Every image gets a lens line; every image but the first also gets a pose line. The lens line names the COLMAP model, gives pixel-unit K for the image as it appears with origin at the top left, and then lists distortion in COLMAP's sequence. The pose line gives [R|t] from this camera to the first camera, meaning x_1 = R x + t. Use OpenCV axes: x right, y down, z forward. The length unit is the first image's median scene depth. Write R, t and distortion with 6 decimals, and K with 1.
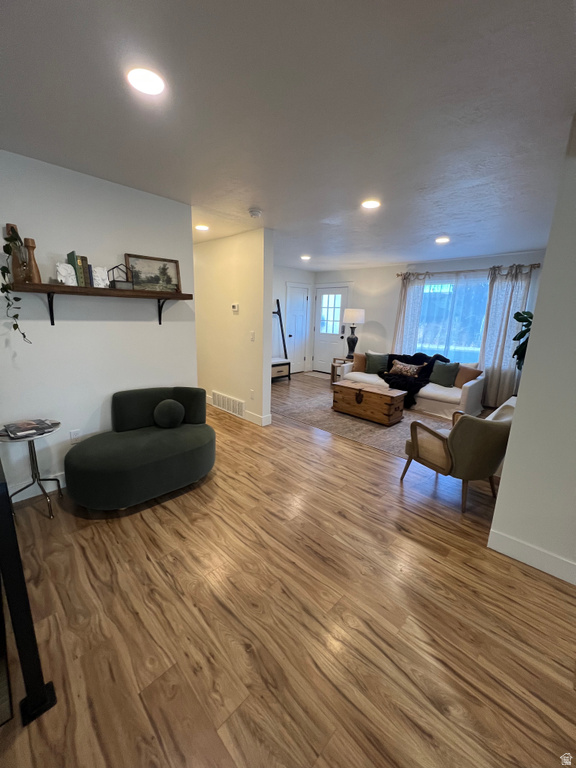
lens RADIAL K [[306.5, 0, 287.1], [0, 306.5, 380.9], [0, 0, 1]] dist [-0.001257, 0.001248]
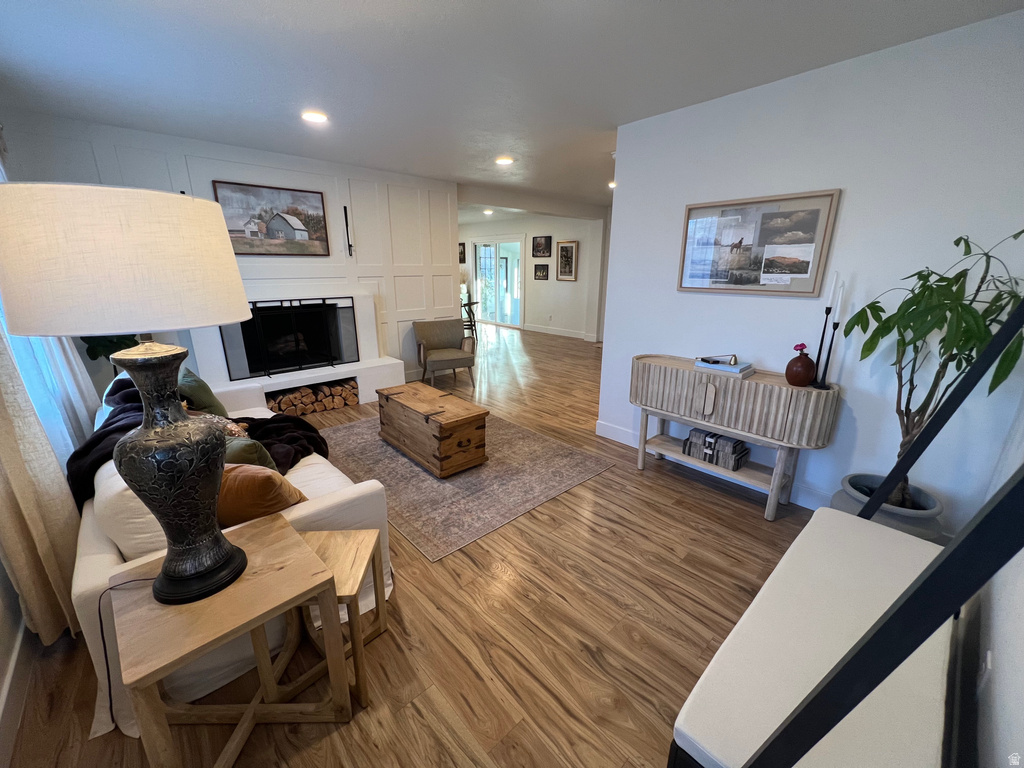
lens RADIAL K [[408.6, 0, 513.2], [0, 408.6, 381.6], [0, 0, 1]] dist [-0.001257, 0.001248]
pose [[-0.999156, -0.026496, 0.031395, 0.087482], [-0.008448, 0.880400, 0.474156, -0.323620], [-0.040203, 0.473490, -0.879881, 1.501952]]
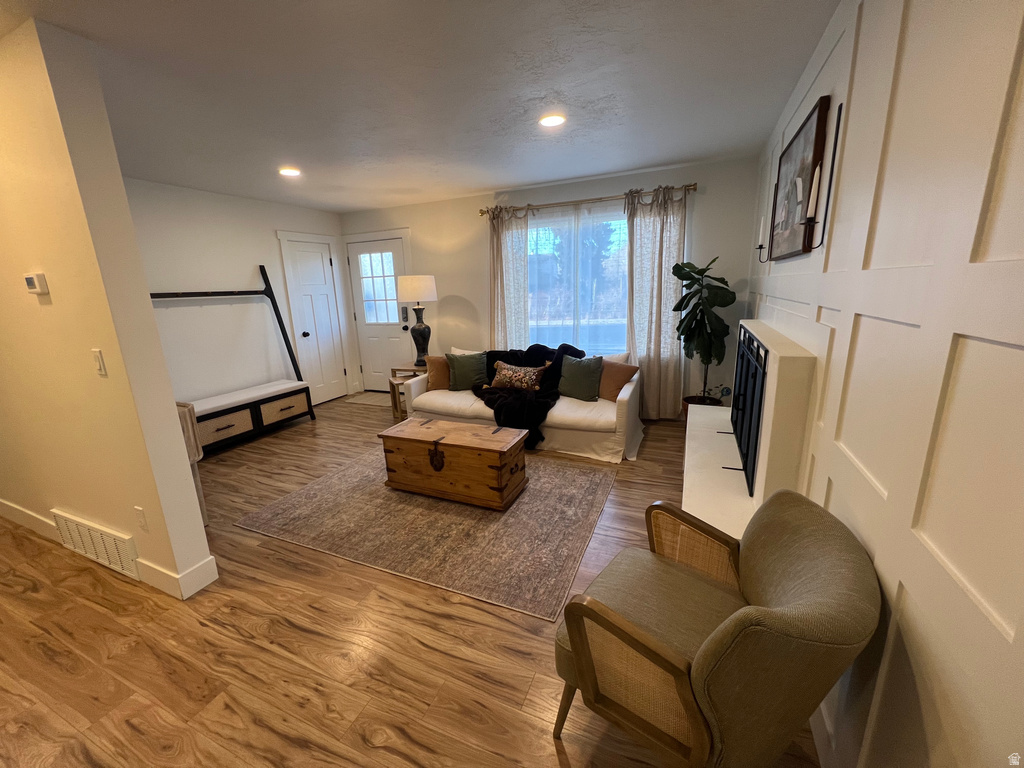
lens RADIAL K [[408.6, 0, 512.5], [0, 408.6, 383.3], [0, 0, 1]] dist [-0.001257, 0.001248]
pose [[0.927645, -0.142975, 0.345010, 0.130707], [0.138745, 0.989634, 0.037063, -0.062205], [-0.346733, 0.013487, 0.937867, 0.335577]]
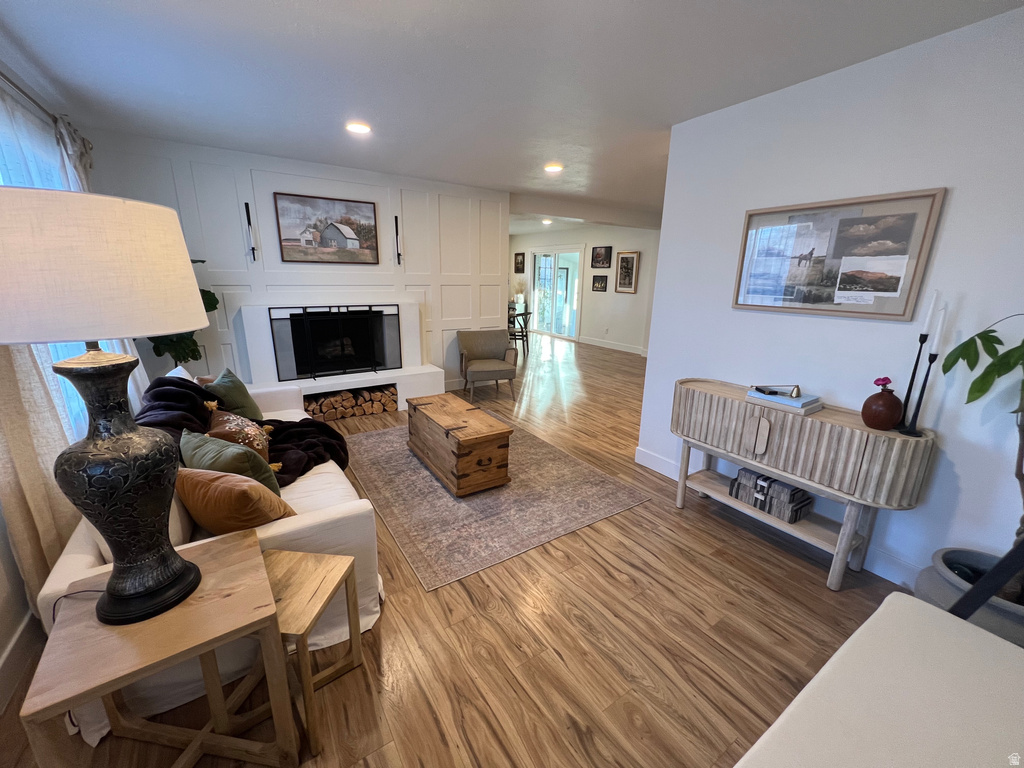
lens RADIAL K [[408.6, 0, 513.1], [0, 408.6, 382.2], [0, 0, 1]] dist [-0.001257, 0.001248]
pose [[-0.979909, -0.080189, 0.182614, 0.041688], [0.011856, 0.890573, 0.454687, -0.315900], [-0.199091, 0.447717, -0.871730, 1.457968]]
